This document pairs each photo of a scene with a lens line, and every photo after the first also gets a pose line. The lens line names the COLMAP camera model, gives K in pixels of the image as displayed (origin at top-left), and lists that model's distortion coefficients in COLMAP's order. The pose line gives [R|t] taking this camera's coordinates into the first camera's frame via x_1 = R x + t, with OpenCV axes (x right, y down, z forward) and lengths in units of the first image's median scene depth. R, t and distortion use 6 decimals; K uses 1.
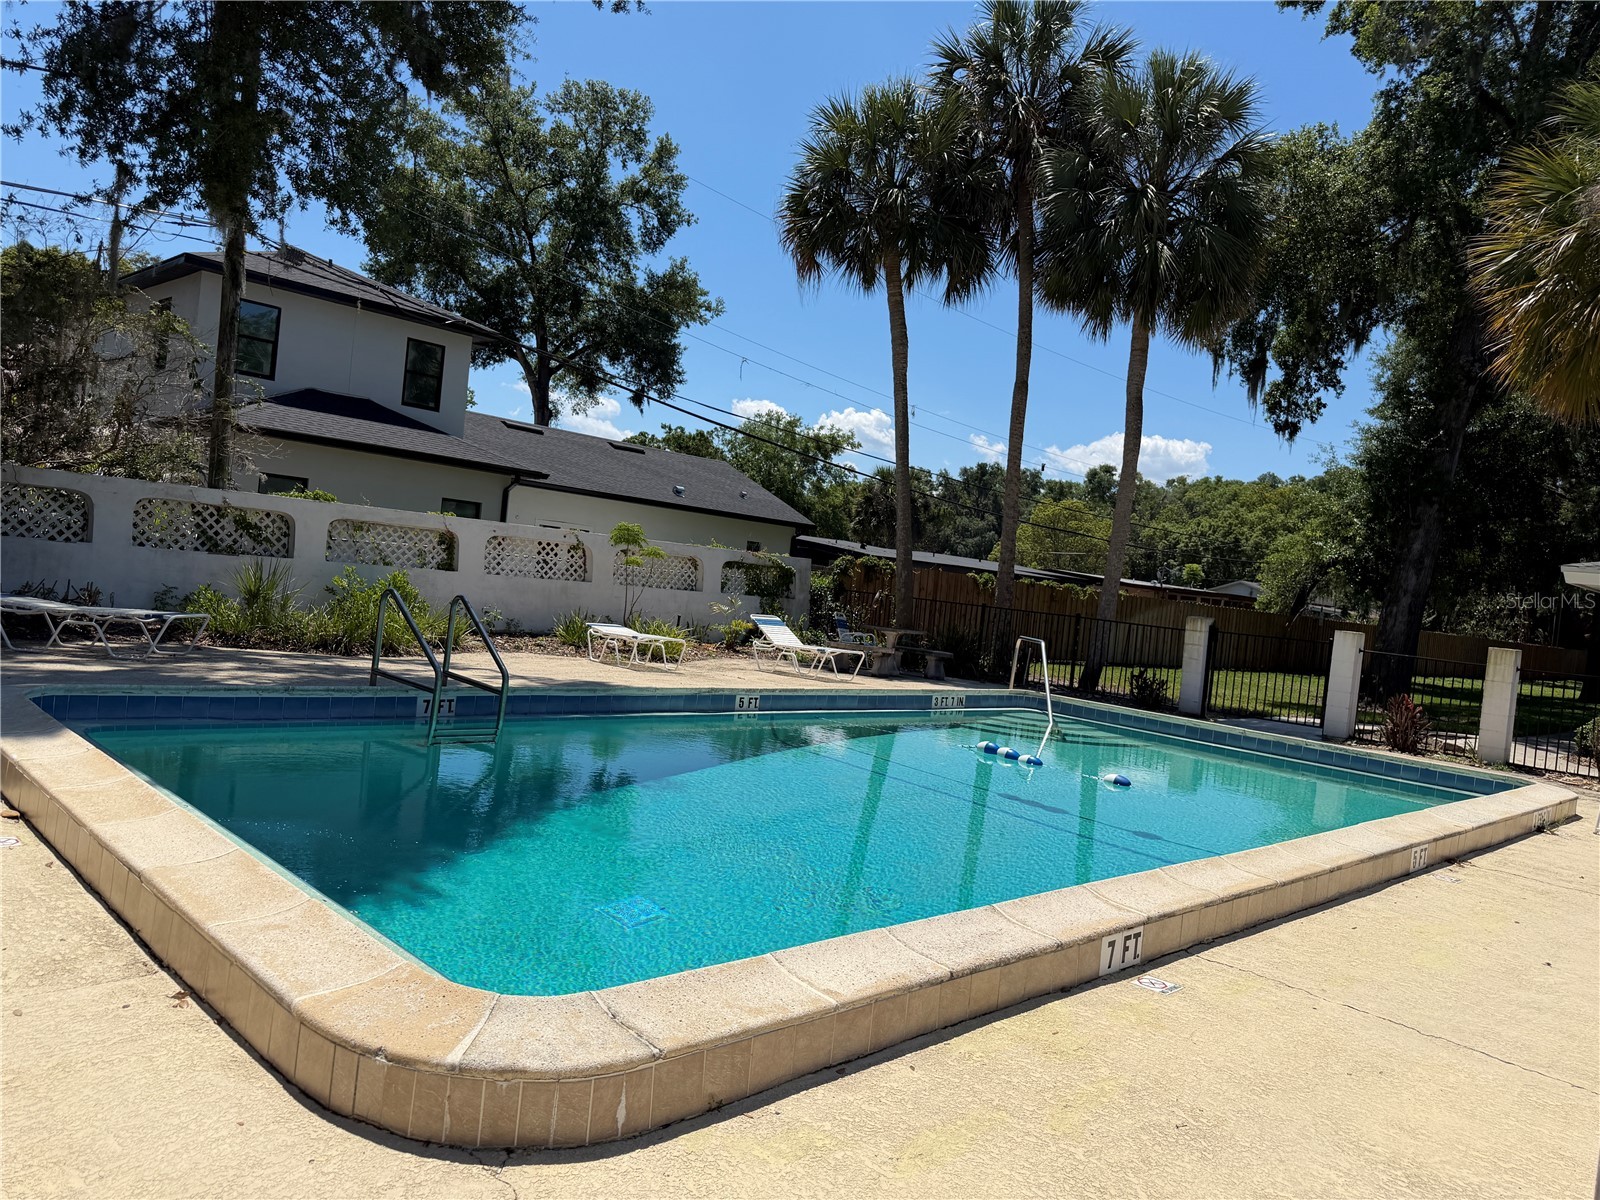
lens RADIAL K [[1126.1, 0, 798.8], [0, 1126.1, 601.5], [0, 0, 1]] dist [0.039527, -0.037802]
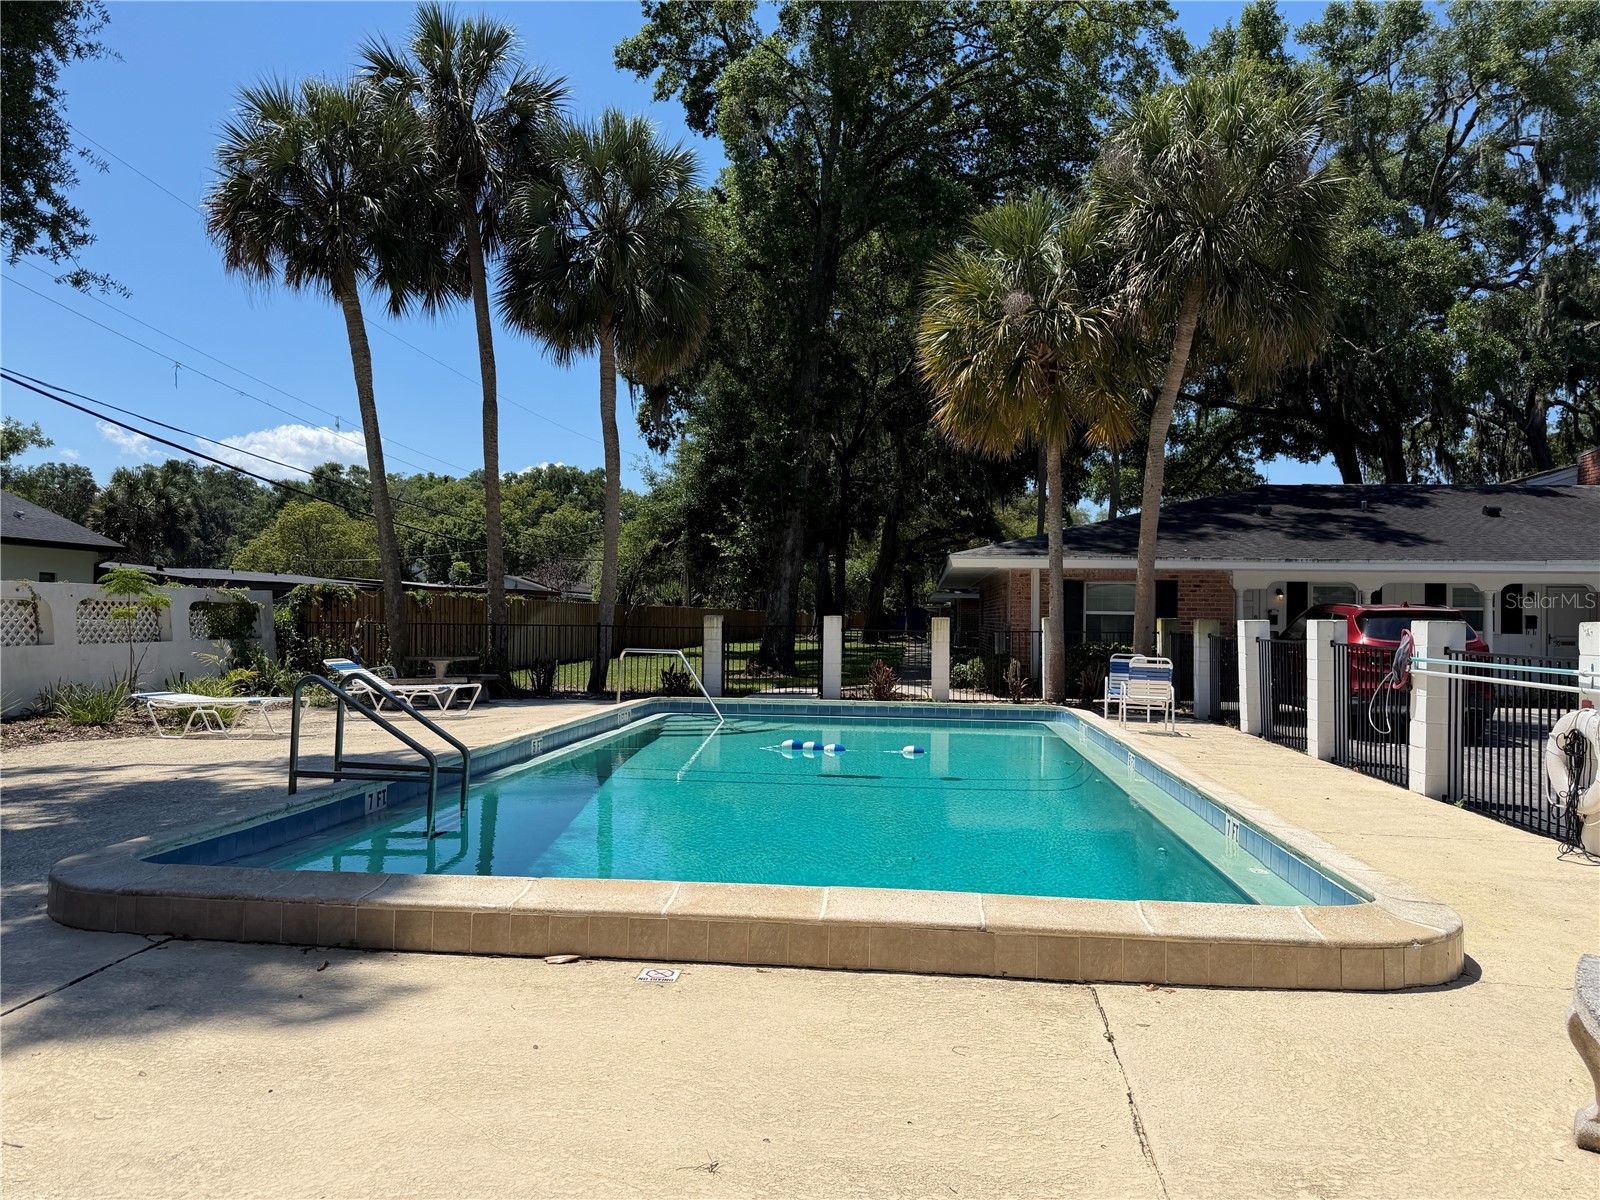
lens RADIAL K [[1126.1, 0, 814.2], [0, 1126.1, 593.4], [0, 0, 1]] dist [0.039527, -0.037802]
pose [[0.765511, -0.081384, 0.638255, -0.238864], [0.082910, 0.996175, 0.027581, -0.025626], [-0.638059, 0.031805, 0.769331, 0.032718]]
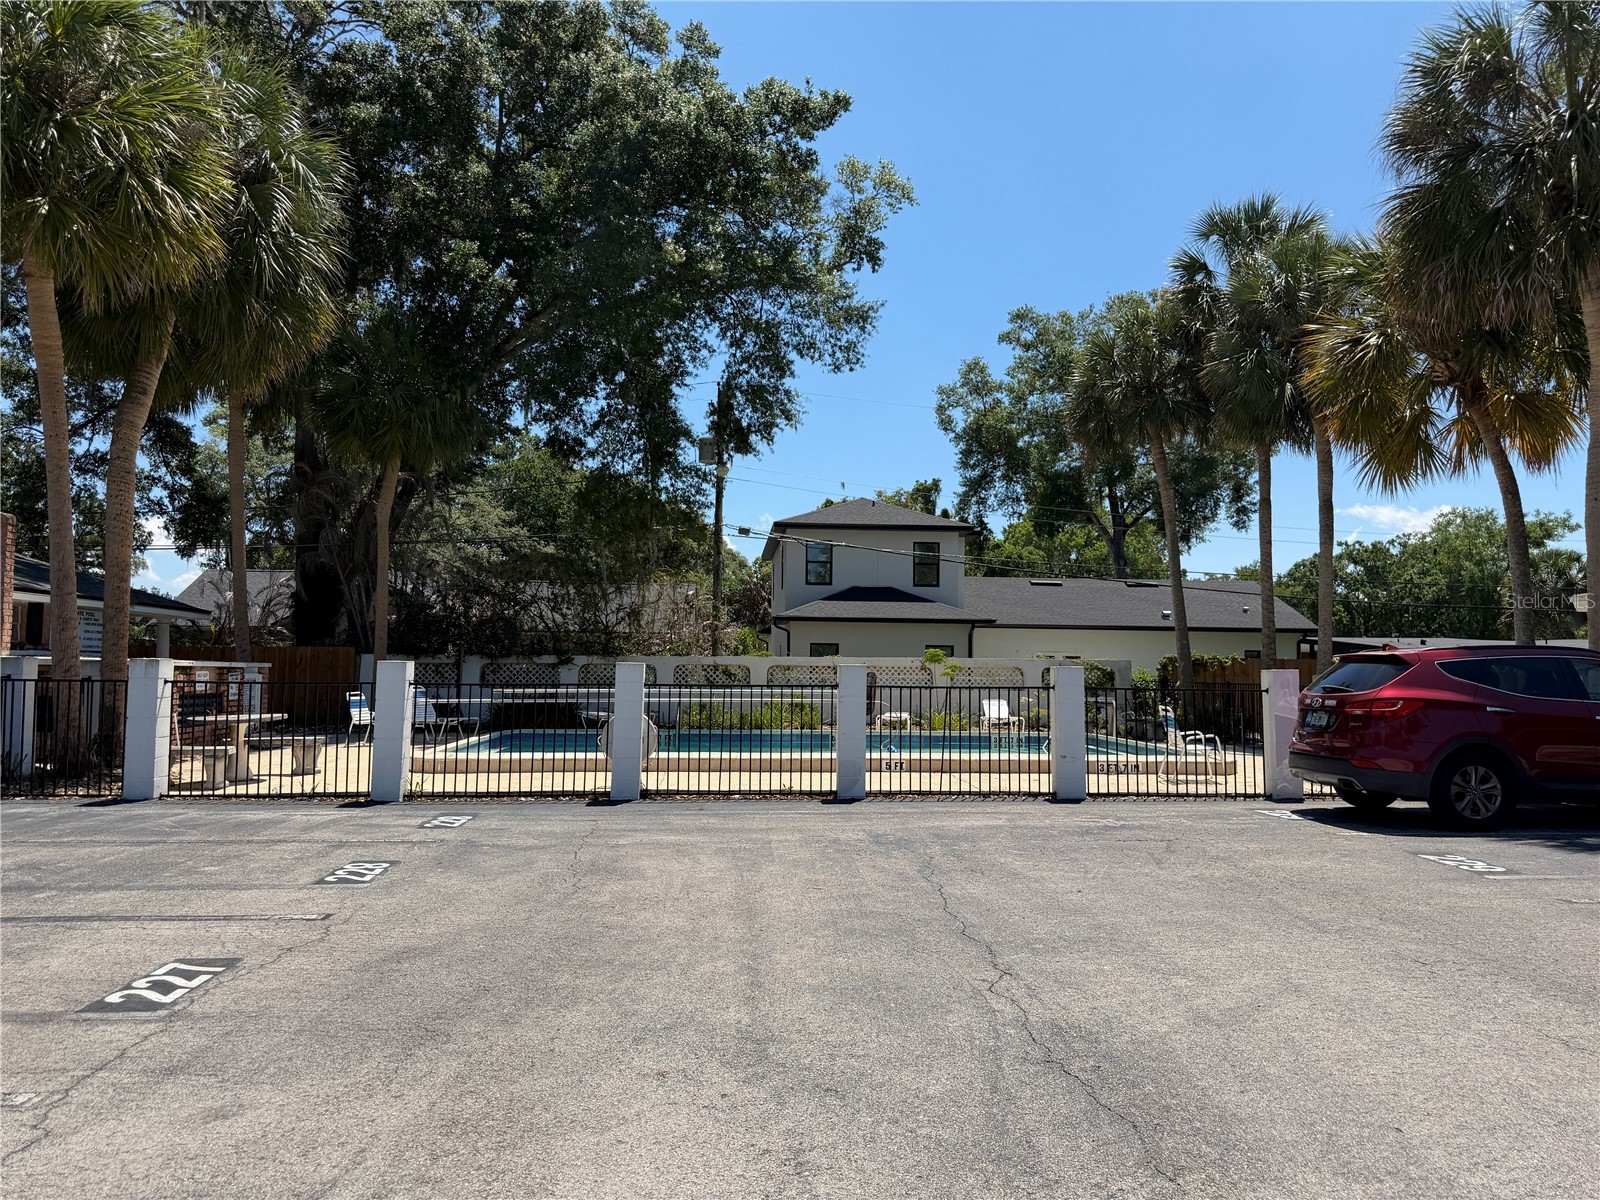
lens RADIAL K [[1126.1, 0, 795.7], [0, 1126.1, 601.1], [0, 0, 1]] dist [0.039527, -0.037802]
pose [[0.766246, -0.140212, -0.627062, 0.558023], [0.057718, 0.986976, -0.150160, 0.071906], [0.639949, 0.078867, 0.764359, -0.278439]]
